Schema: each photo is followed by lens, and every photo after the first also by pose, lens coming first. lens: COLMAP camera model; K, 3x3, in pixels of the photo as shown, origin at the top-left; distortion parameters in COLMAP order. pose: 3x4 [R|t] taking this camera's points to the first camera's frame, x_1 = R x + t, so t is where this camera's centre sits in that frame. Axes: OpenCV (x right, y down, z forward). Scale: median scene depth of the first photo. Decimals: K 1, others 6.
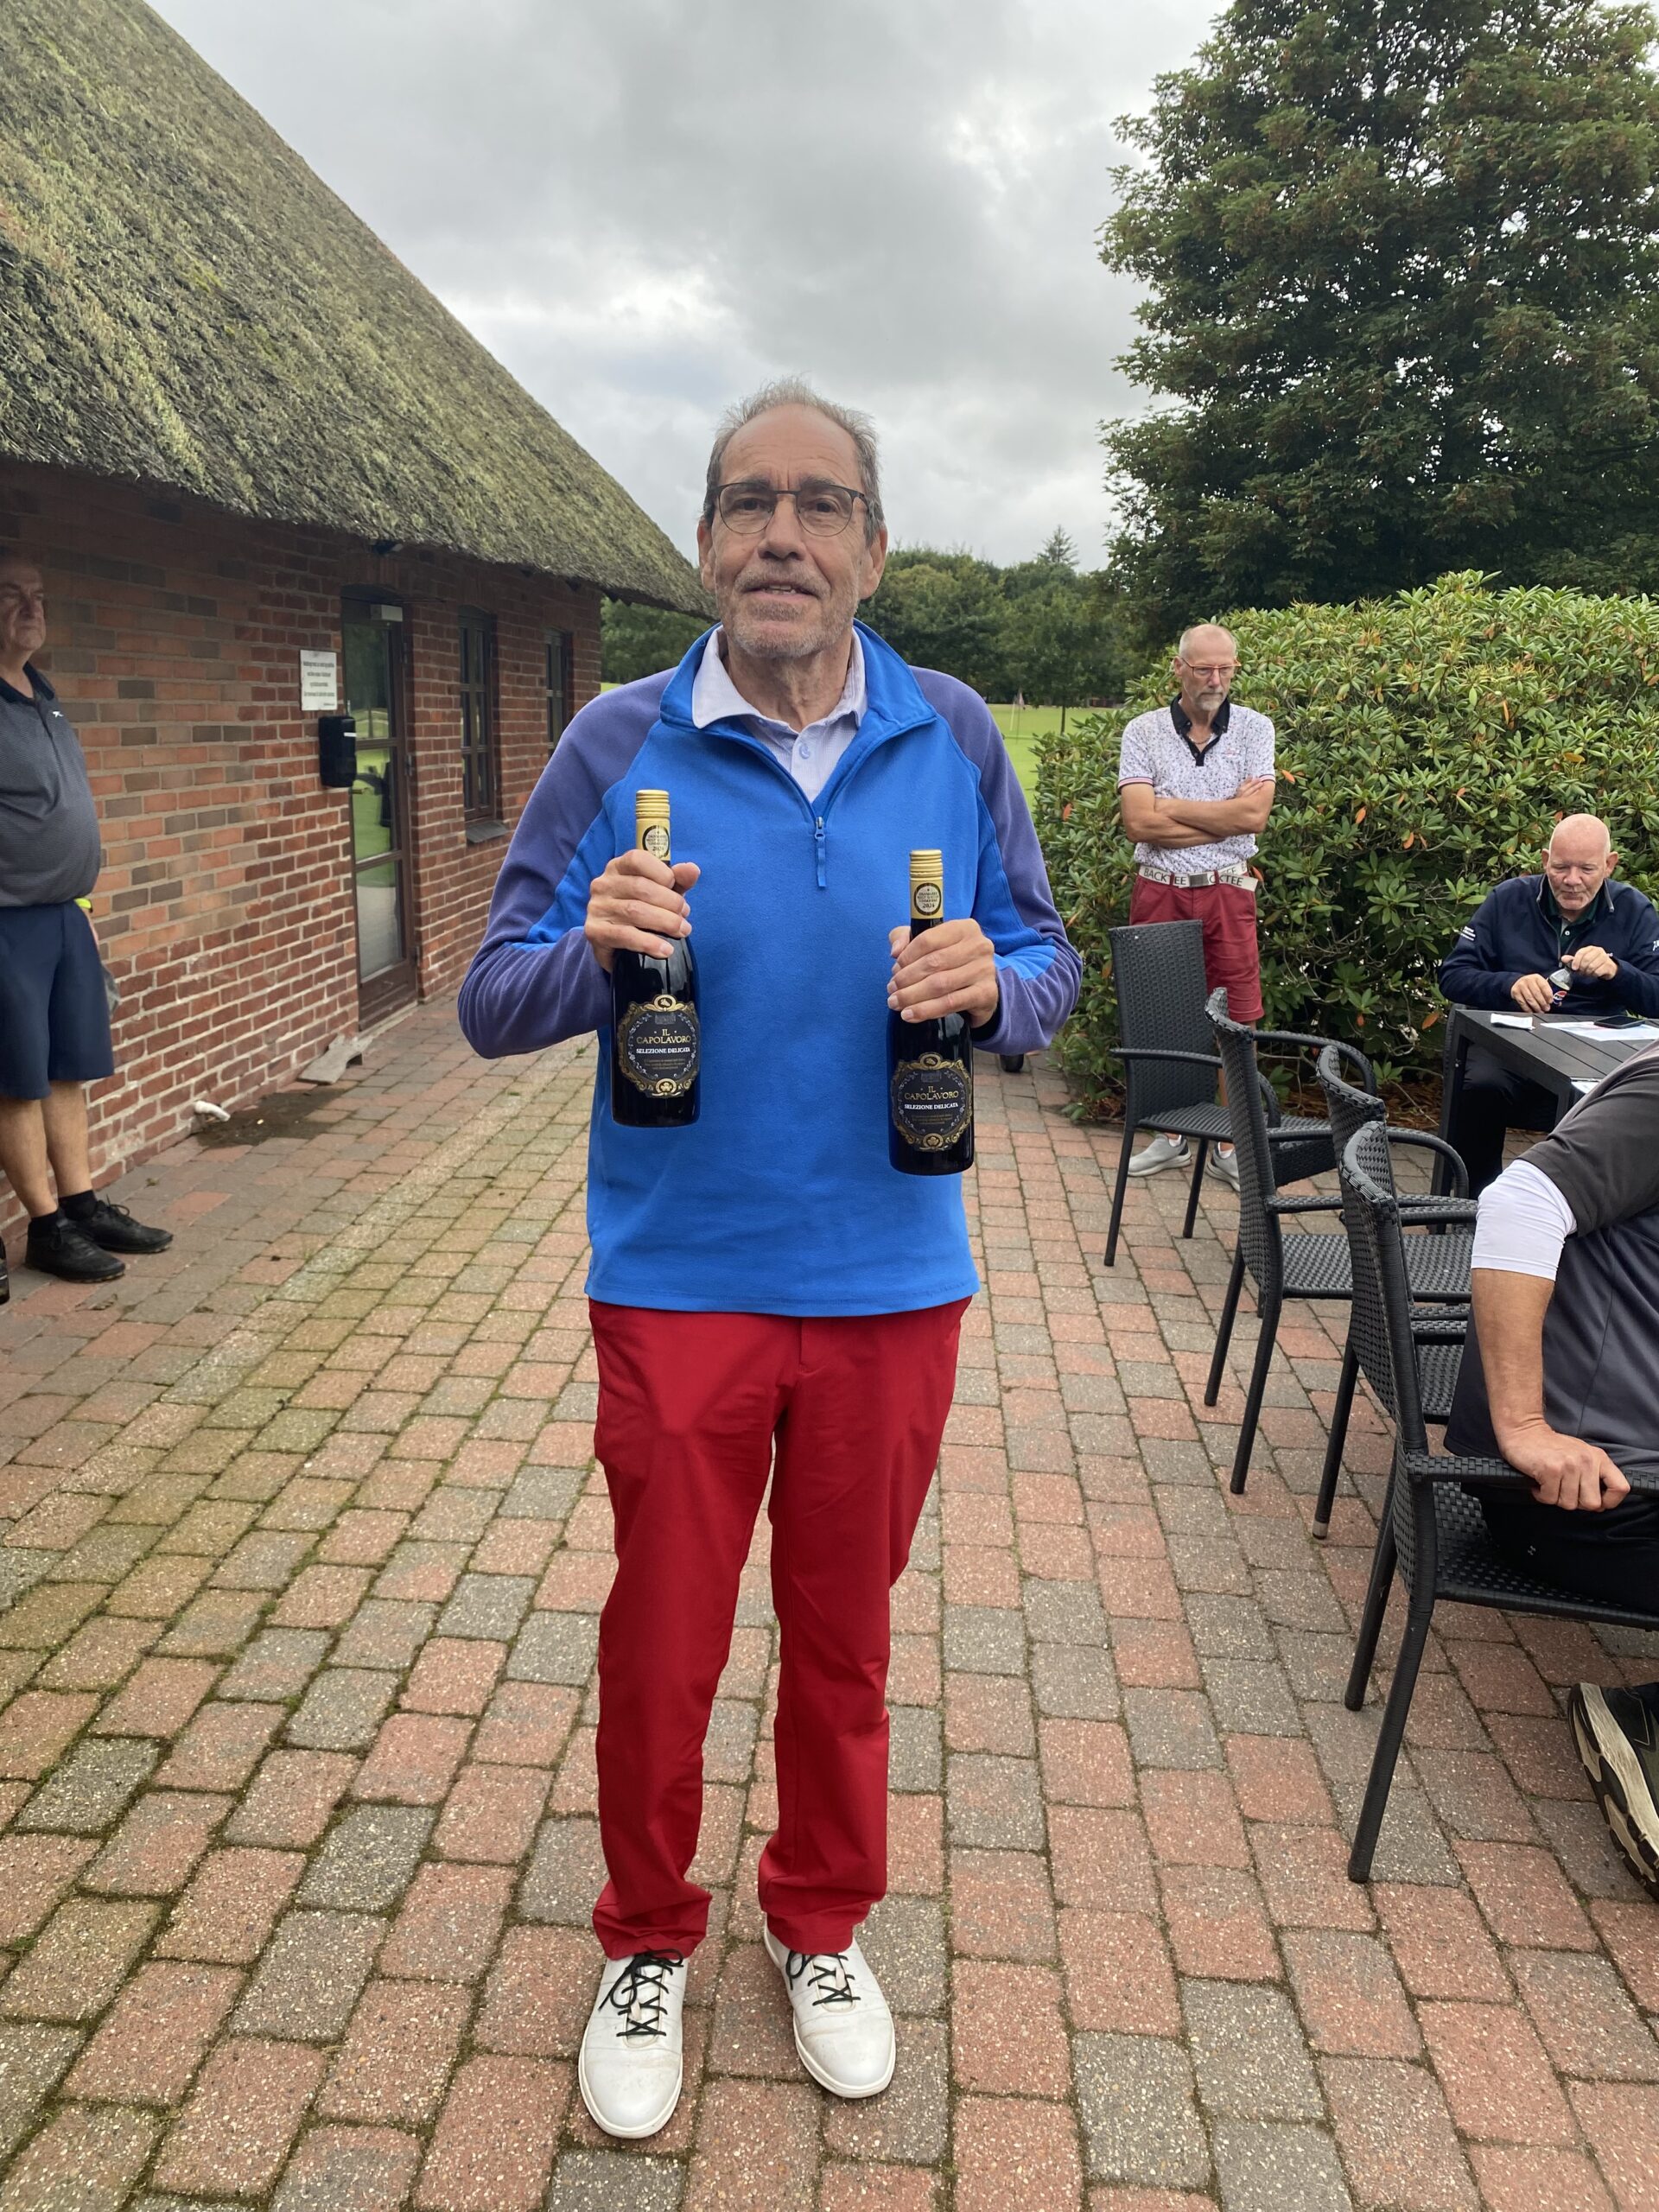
lens RADIAL K [[1630.4, 0, 815.8], [0, 1630.4, 1087.3], [0, 0, 1]] dist [0.005716, -0.004369]
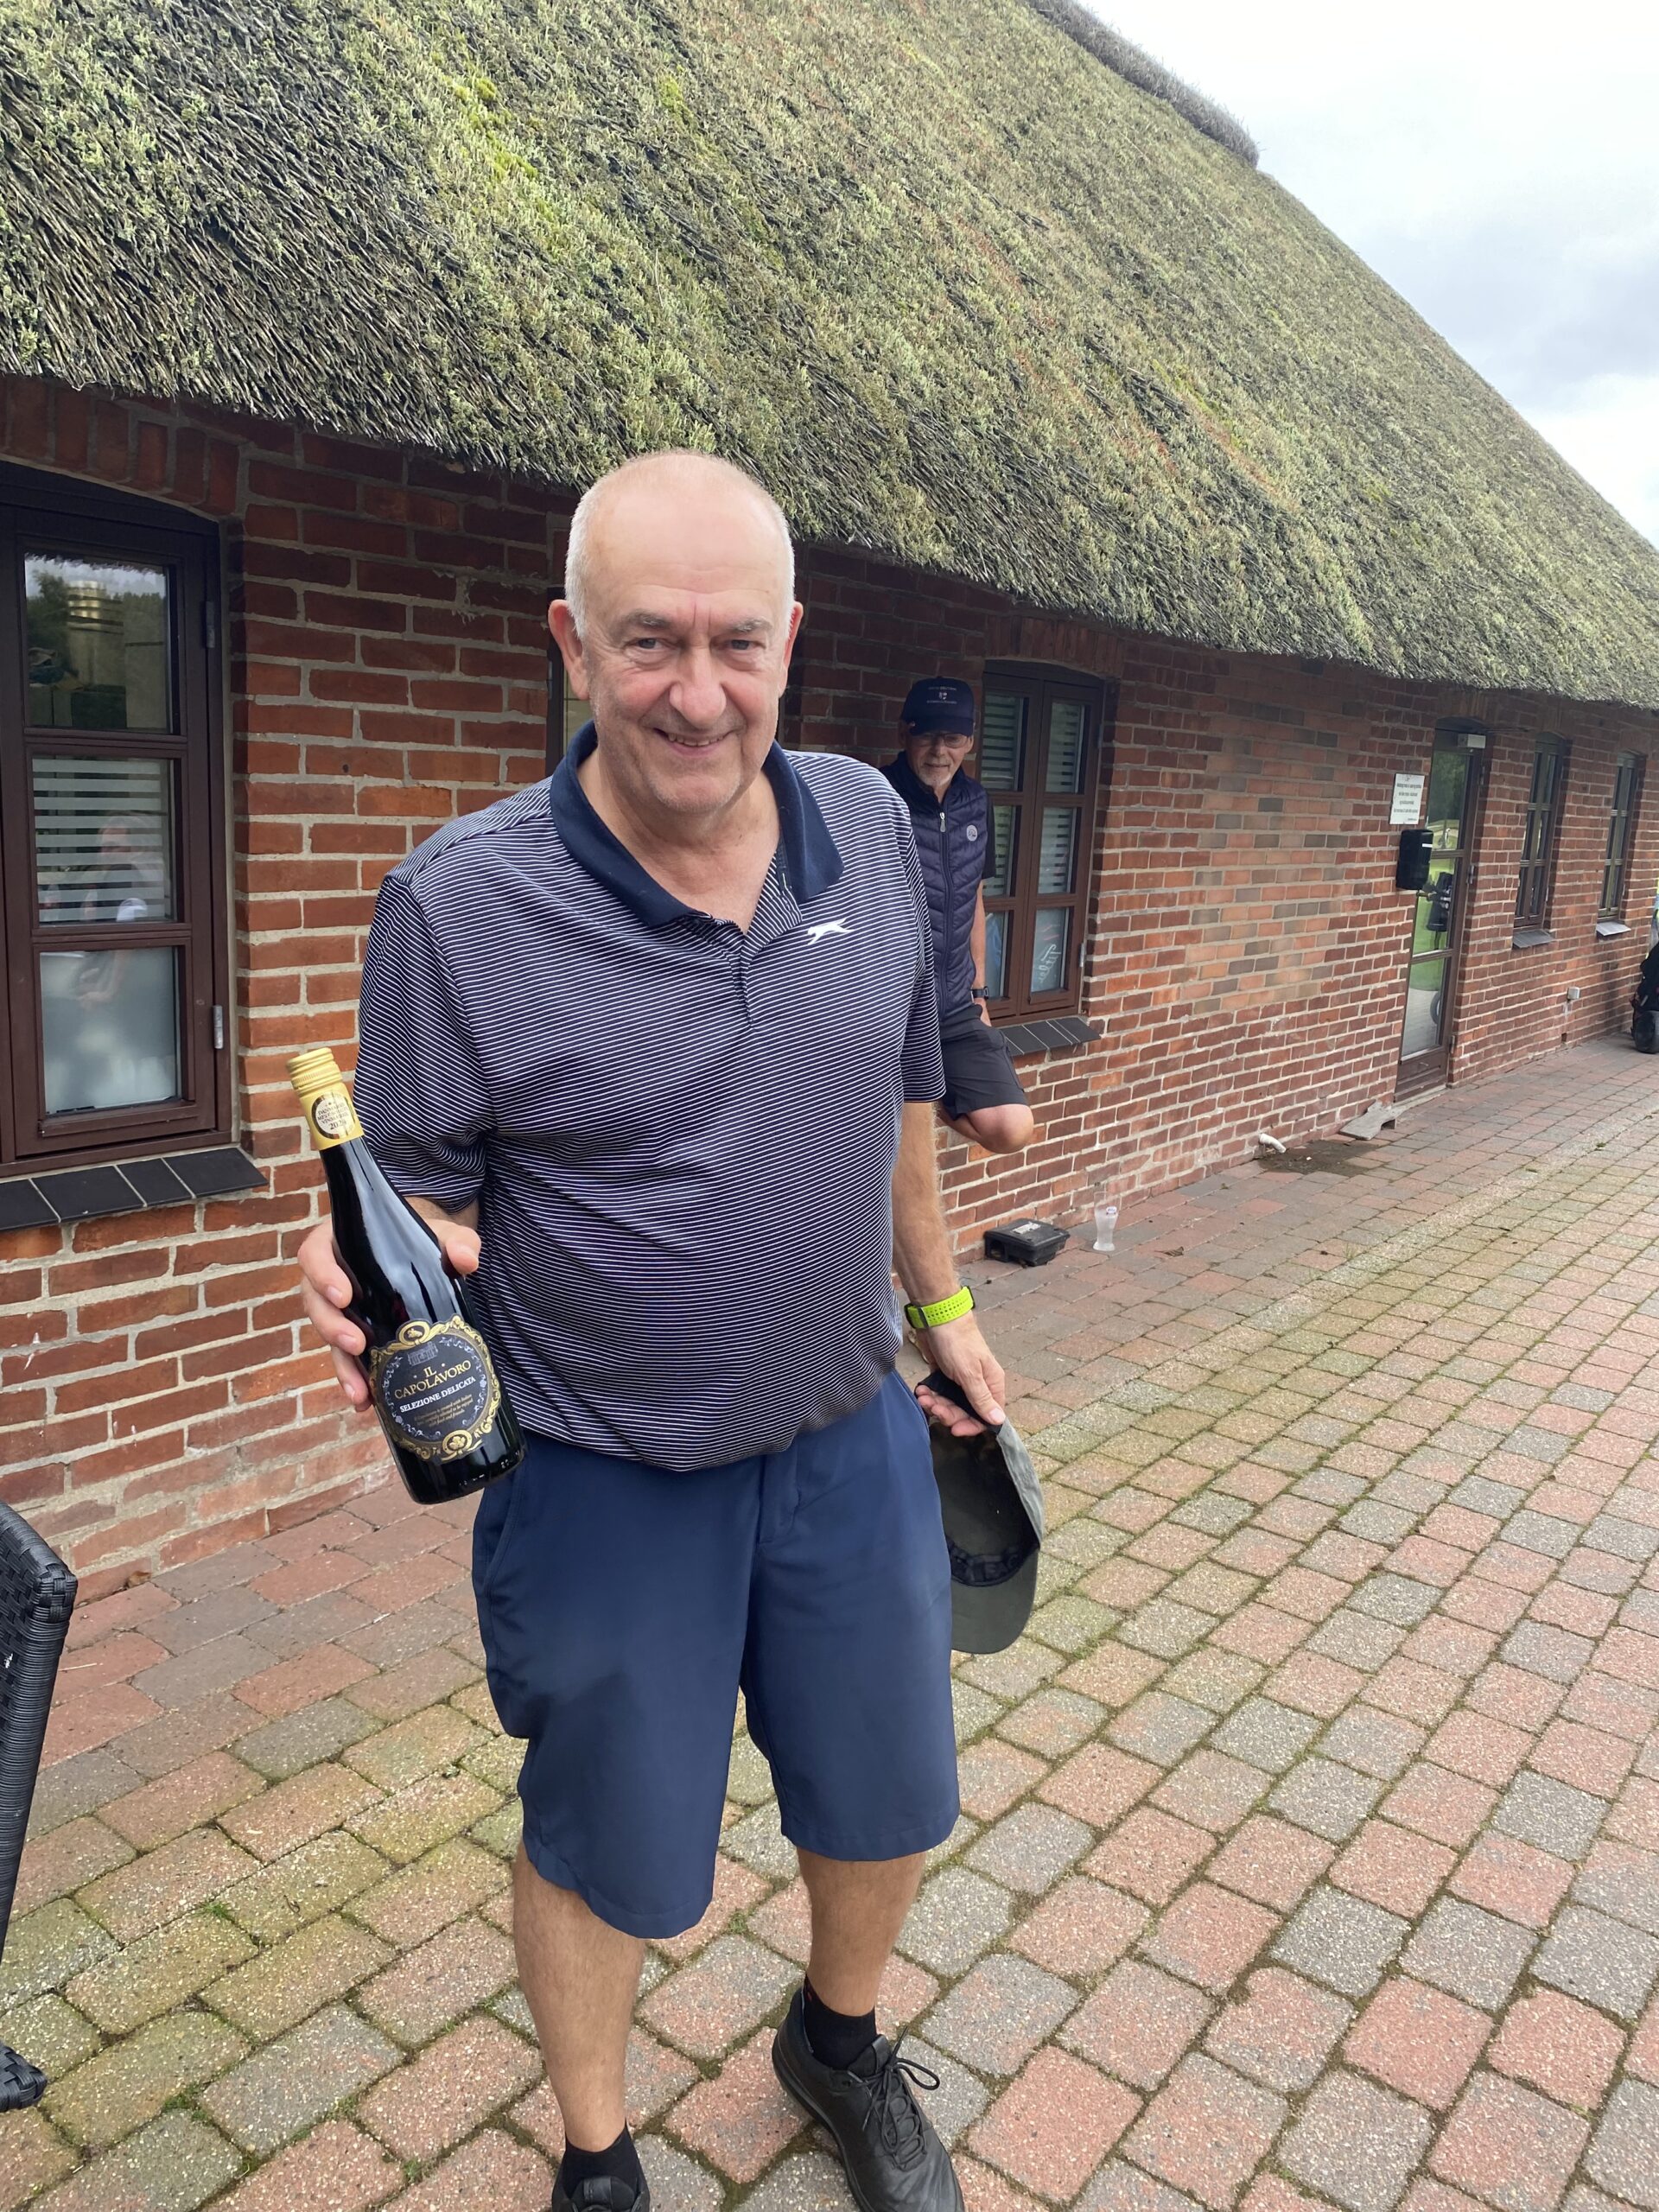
lens RADIAL K [[1698.8, 0, 811.0], [0, 1698.8, 1085.8], [0, 0, 1]] dist [0.026883, -0.030909]
pose [[0.833676, 0.115080, -0.540131, 0.035387], [-0.153719, 0.987751, -0.026811, 0.077446], [0.530429, 0.105380, 0.841154, -0.344892]]
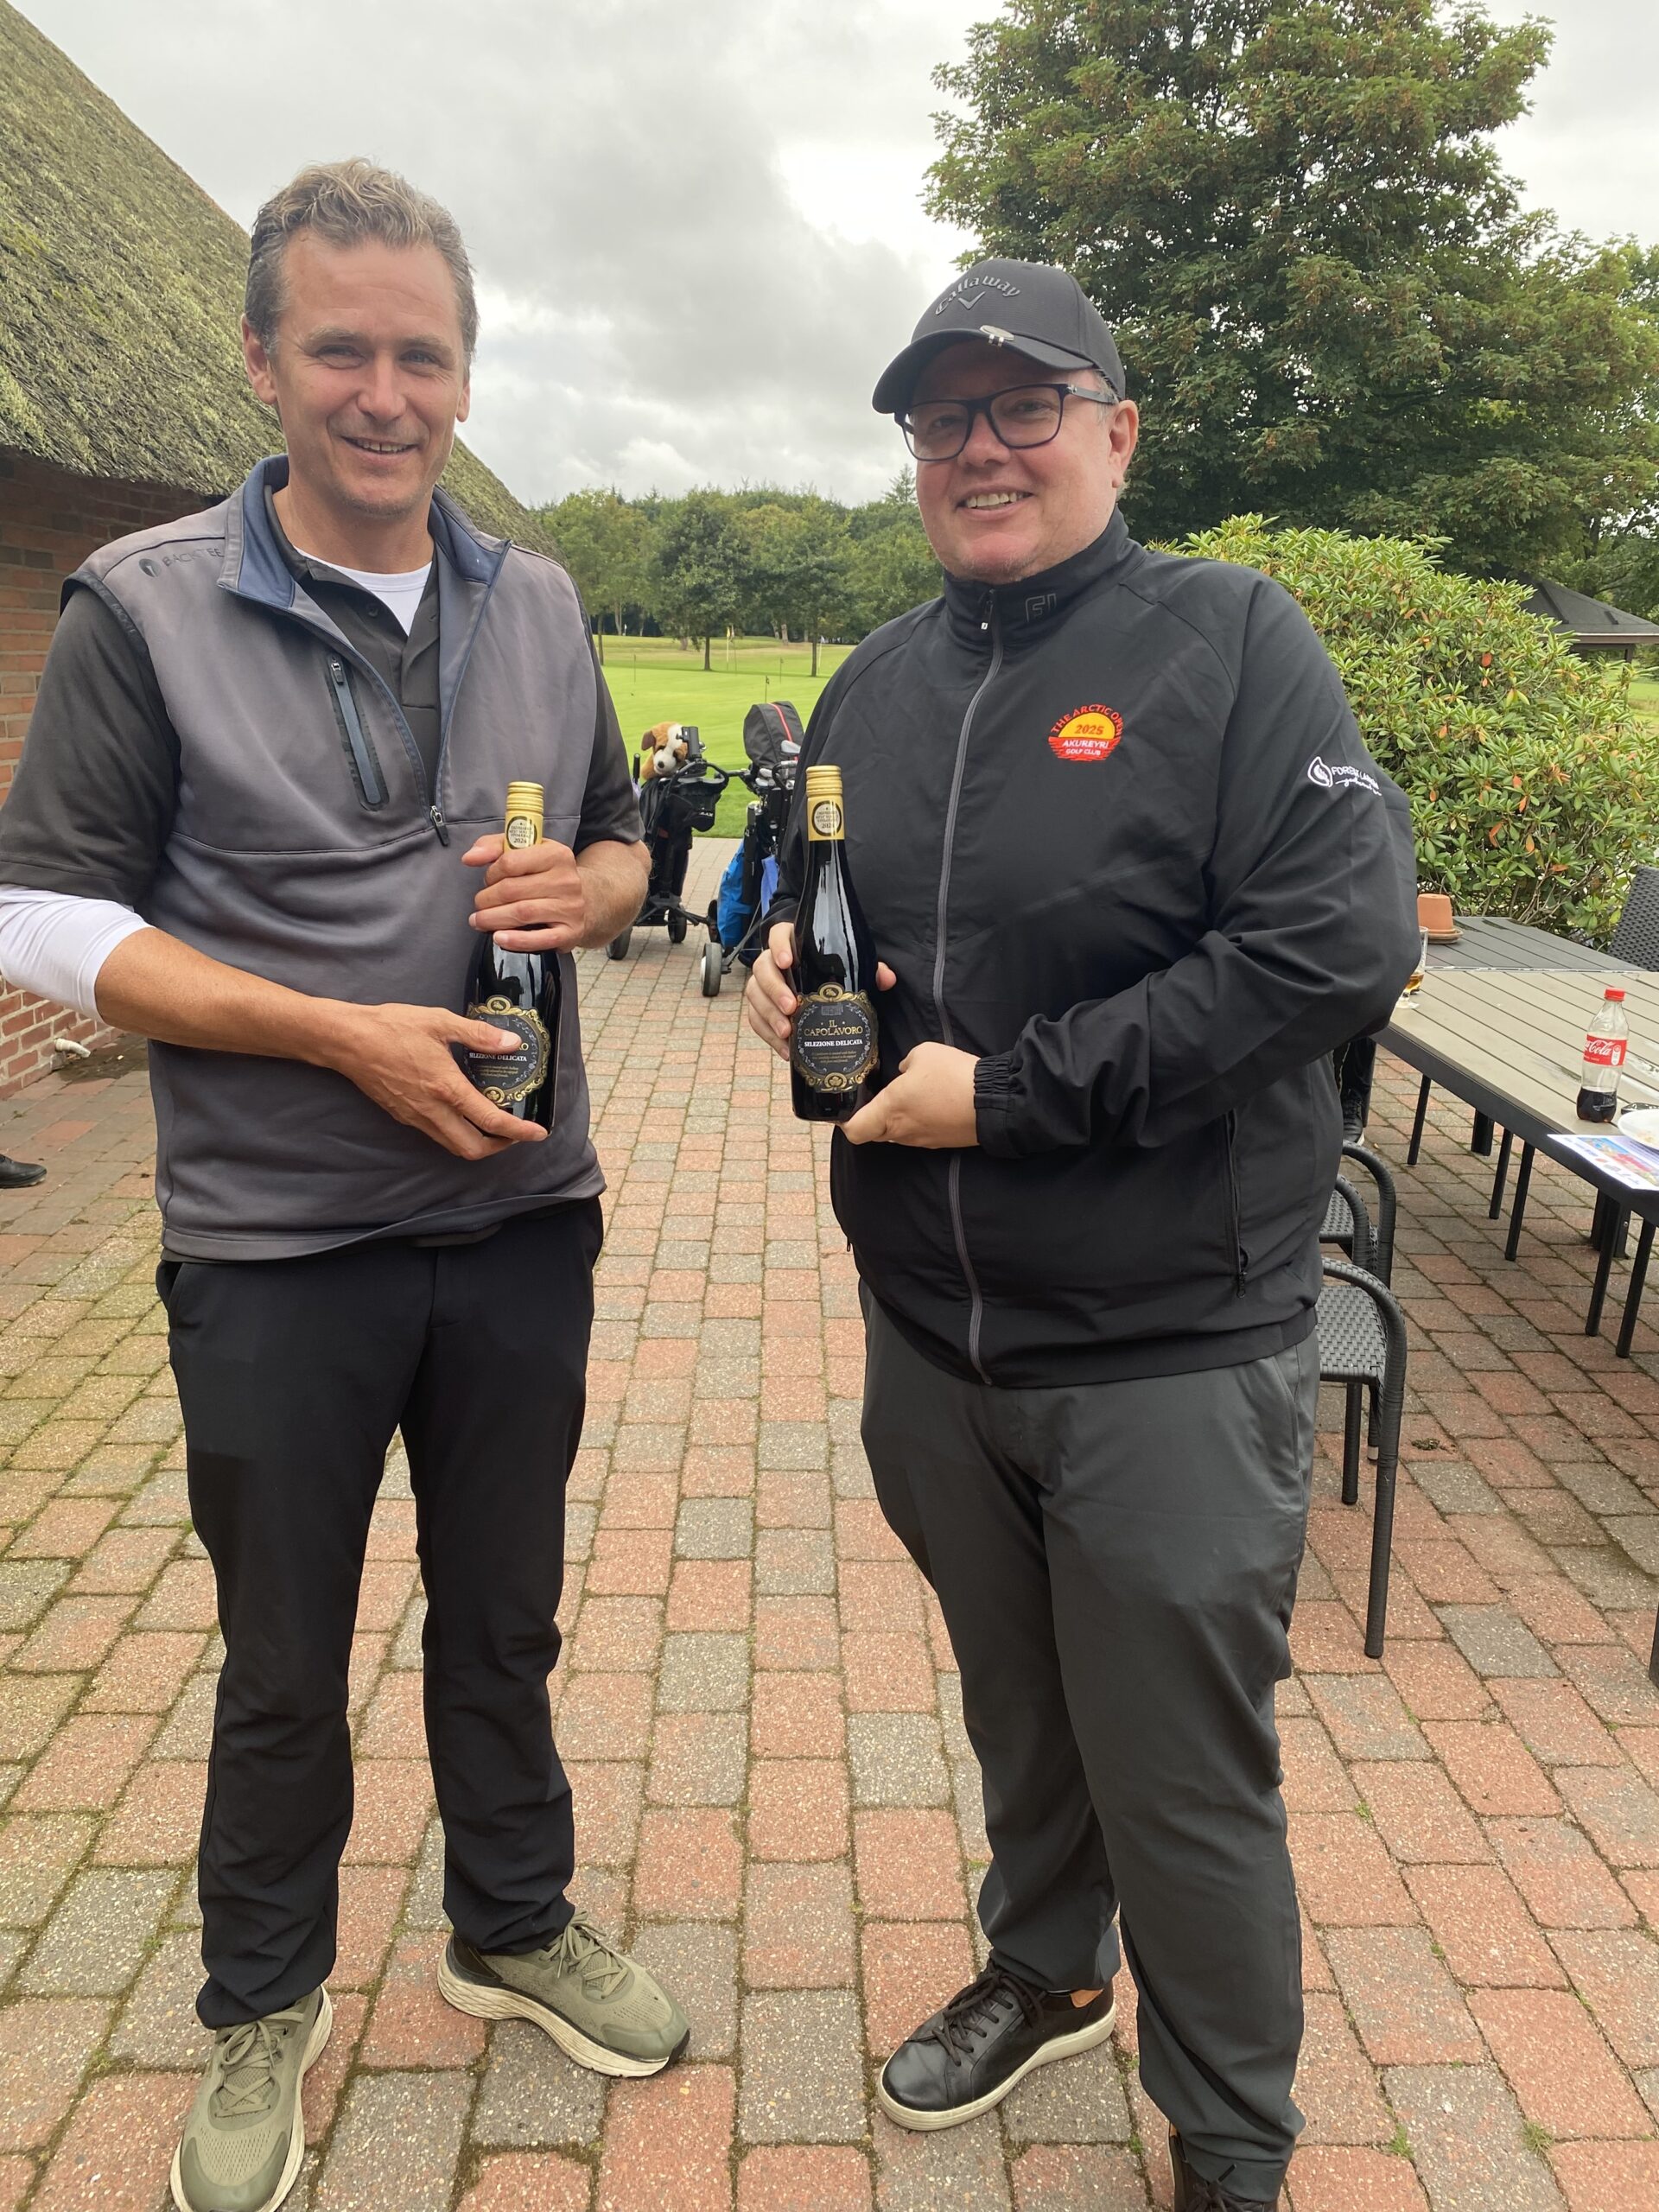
lens RADIAL K [[1648.0, 0, 843.2], [0, 1648.0, 1083.3], [0, 0, 1]] dist [0.004994, -0.002348]
pose [[0.995090, -0.037916, 0.091422, 0.028372], [0.035326, 0.998932, 0.029780, 0.030212], [-0.092454, -0.026404, 0.995367, -0.121394]]
